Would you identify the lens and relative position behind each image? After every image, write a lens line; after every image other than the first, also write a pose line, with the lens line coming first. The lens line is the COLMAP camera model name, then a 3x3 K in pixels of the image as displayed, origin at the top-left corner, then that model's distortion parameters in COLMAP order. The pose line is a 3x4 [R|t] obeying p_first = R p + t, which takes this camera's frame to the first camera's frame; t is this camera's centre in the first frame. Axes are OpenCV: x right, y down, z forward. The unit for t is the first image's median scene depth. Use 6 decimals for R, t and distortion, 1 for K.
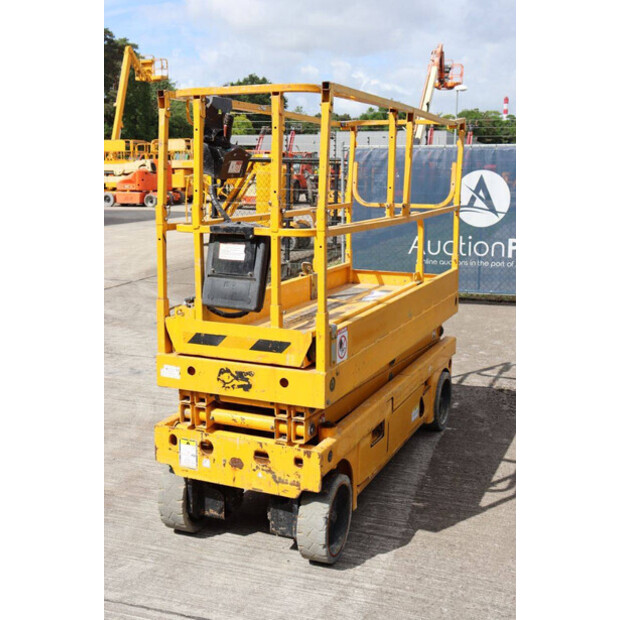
lens RADIAL K [[767.6, 0, 310.0], [0, 767.6, 310.0], [0, 0, 1]] dist [0.008817, 0.058593]
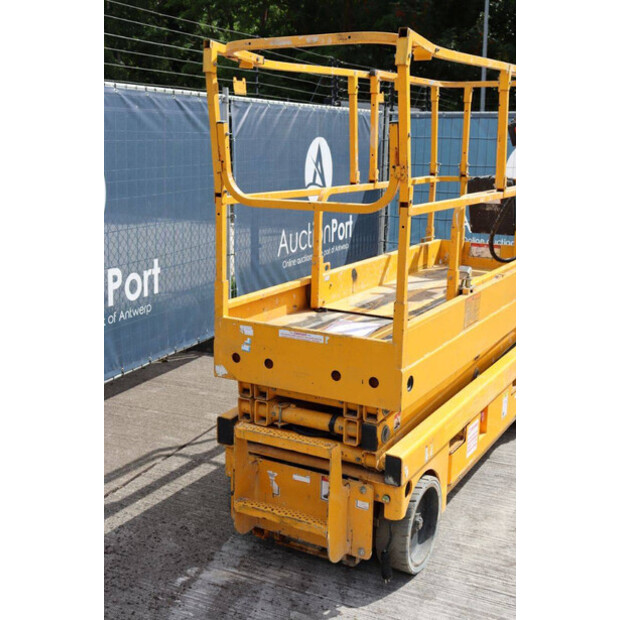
lens RADIAL K [[788.8, 0, 310.0], [0, 788.8, 310.0], [0, 0, 1]] dist [-0.013659, 0.297548]
pose [[-0.994988, -0.042553, 0.090488, 0.102071], [-0.003975, 0.921050, 0.389425, -0.437958], [-0.099915, 0.387113, -0.916603, 2.378302]]
